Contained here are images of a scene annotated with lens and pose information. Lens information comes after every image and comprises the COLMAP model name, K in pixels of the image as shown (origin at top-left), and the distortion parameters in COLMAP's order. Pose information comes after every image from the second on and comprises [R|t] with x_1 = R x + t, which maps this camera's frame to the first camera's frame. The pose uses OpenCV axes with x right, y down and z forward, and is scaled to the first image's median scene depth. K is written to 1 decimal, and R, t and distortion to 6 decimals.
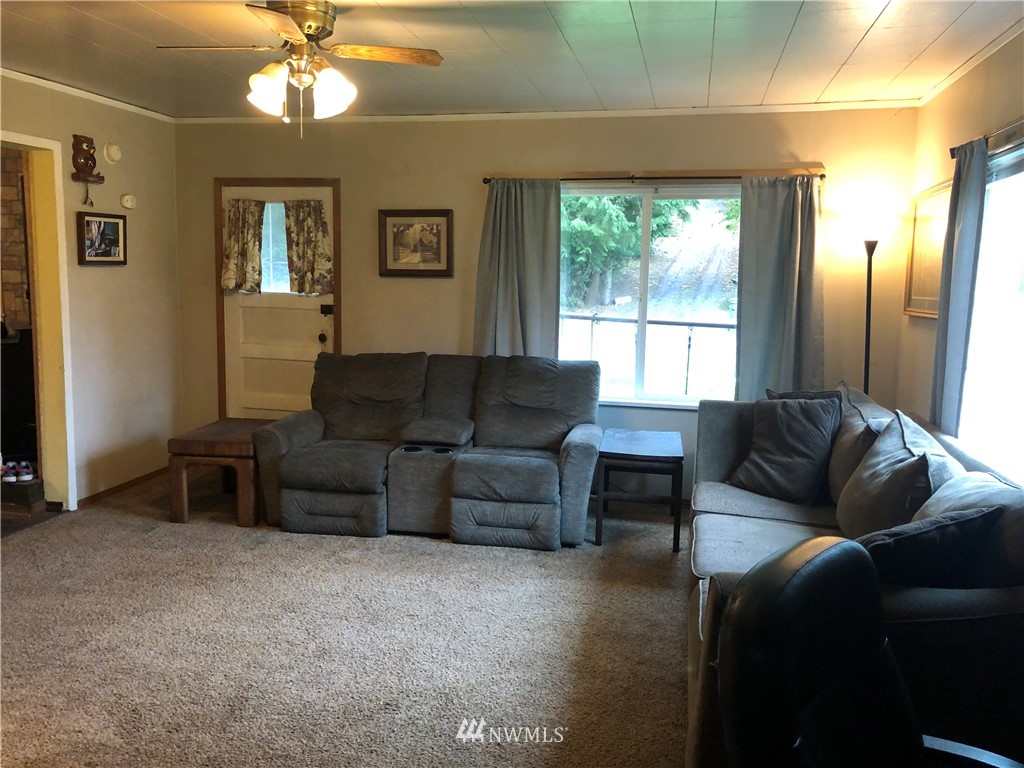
lens RADIAL K [[847.1, 0, 512.0], [0, 847.1, 384.0], [0, 0, 1]] dist [0.057459, -0.068459]
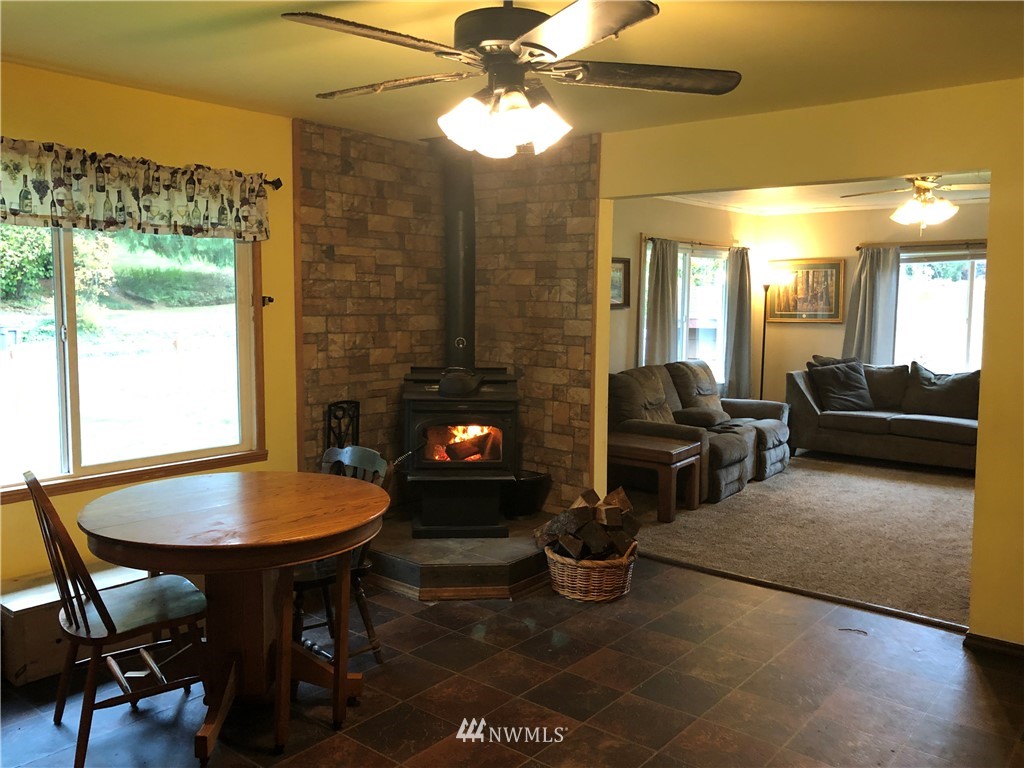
lens RADIAL K [[847.1, 0, 512.0], [0, 847.1, 384.0], [0, 0, 1]] dist [0.057459, -0.068459]
pose [[0.444346, -0.104924, 0.889690, -1.196872], [0.121564, 0.990994, 0.056157, -0.095076], [-0.887569, 0.083201, 0.453099, 0.509604]]
